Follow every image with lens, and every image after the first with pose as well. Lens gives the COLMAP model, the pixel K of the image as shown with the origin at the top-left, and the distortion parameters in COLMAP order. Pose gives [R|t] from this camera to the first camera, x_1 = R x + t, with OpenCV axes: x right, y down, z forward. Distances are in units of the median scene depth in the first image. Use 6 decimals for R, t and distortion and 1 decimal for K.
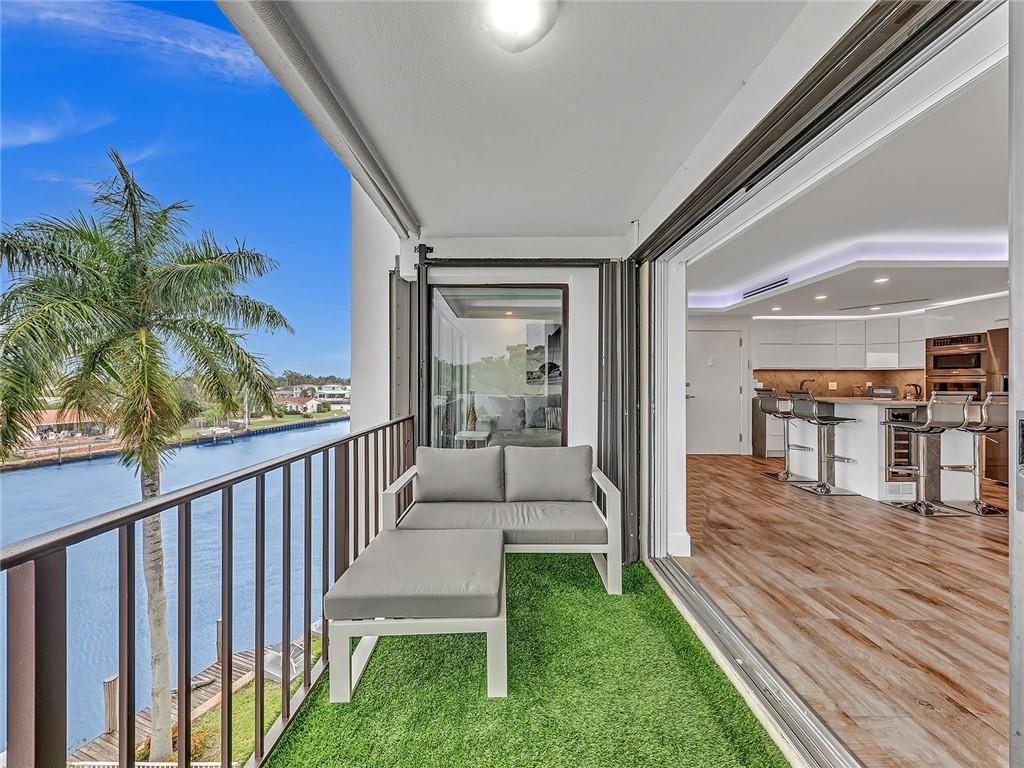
lens RADIAL K [[404.4, 0, 510.8], [0, 404.4, 377.7], [0, 0, 1]] dist [0.007348, 0.000074]
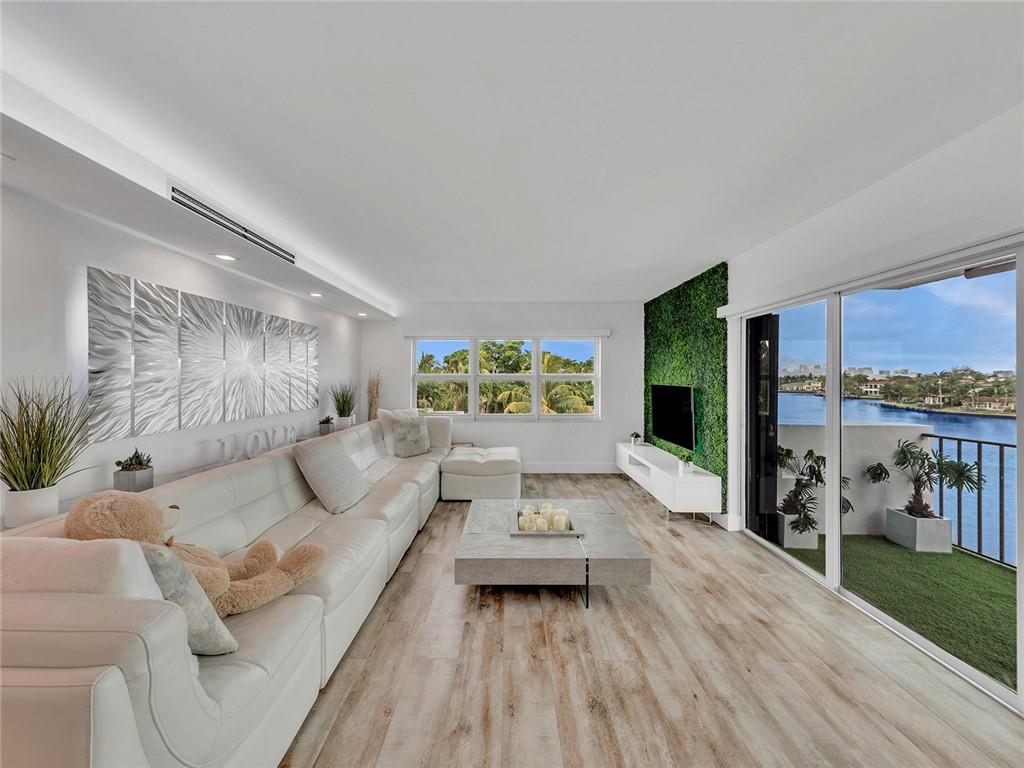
lens RADIAL K [[399.3, 0, 504.8], [0, 399.3, 371.3], [0, 0, 1]] dist [0.009392, -0.000352]
pose [[-0.999902, -0.004019, 0.013409, 0.660286], [-0.004366, 0.999654, -0.025922, -0.038987], [-0.013300, -0.025978, -0.999574, 0.721176]]
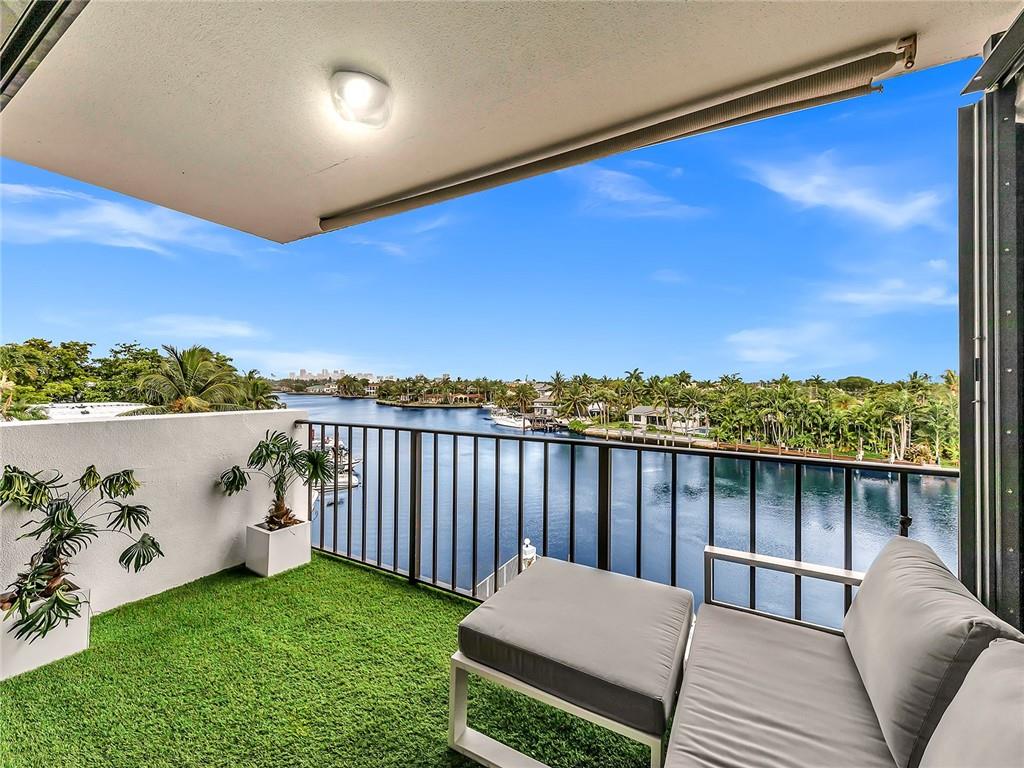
lens RADIAL K [[412.6, 0, 510.5], [0, 412.6, 384.6], [0, 0, 1]] dist [0.009014, -0.000294]
pose [[-0.493957, -0.003515, -0.869479, 0.239755], [-0.001547, 0.999994, -0.003164, 0.006317], [0.869485, -0.000218, -0.493960, 0.529361]]
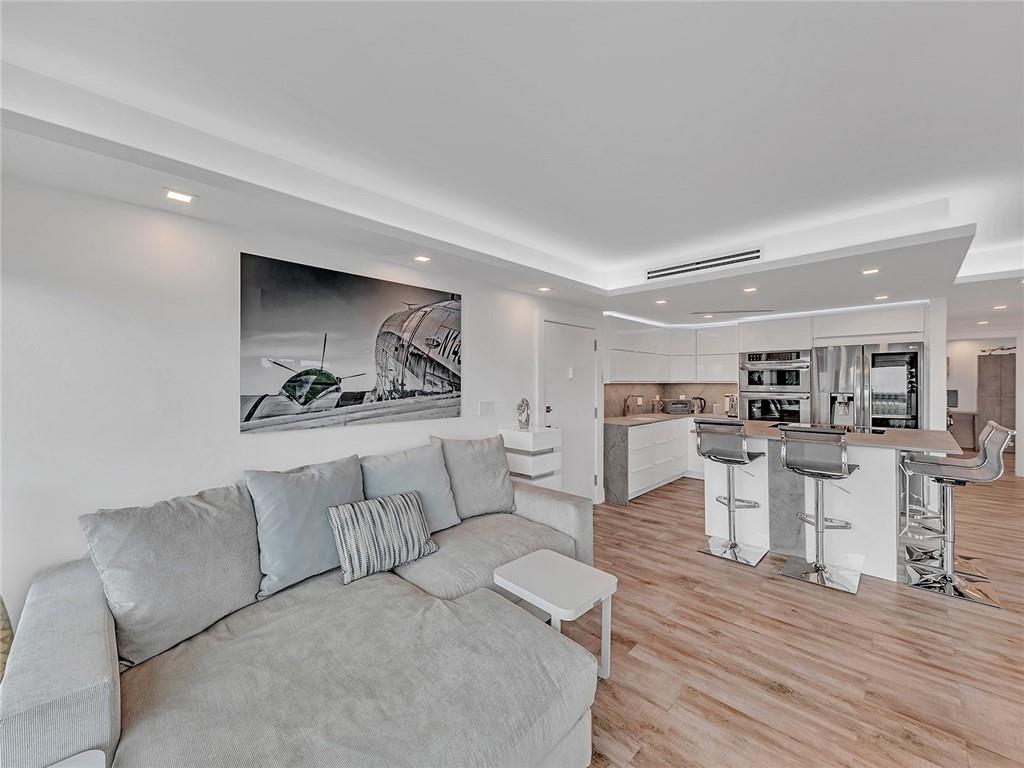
lens RADIAL K [[412.6, 0, 510.5], [0, 412.6, 384.6], [0, 0, 1]] dist [0.009014, -0.000294]
pose [[0.697522, -0.010460, 0.716487, -0.069103], [-0.000376, 0.999888, 0.014963, -0.040385], [-0.716564, -0.010707, 0.697440, 0.812357]]
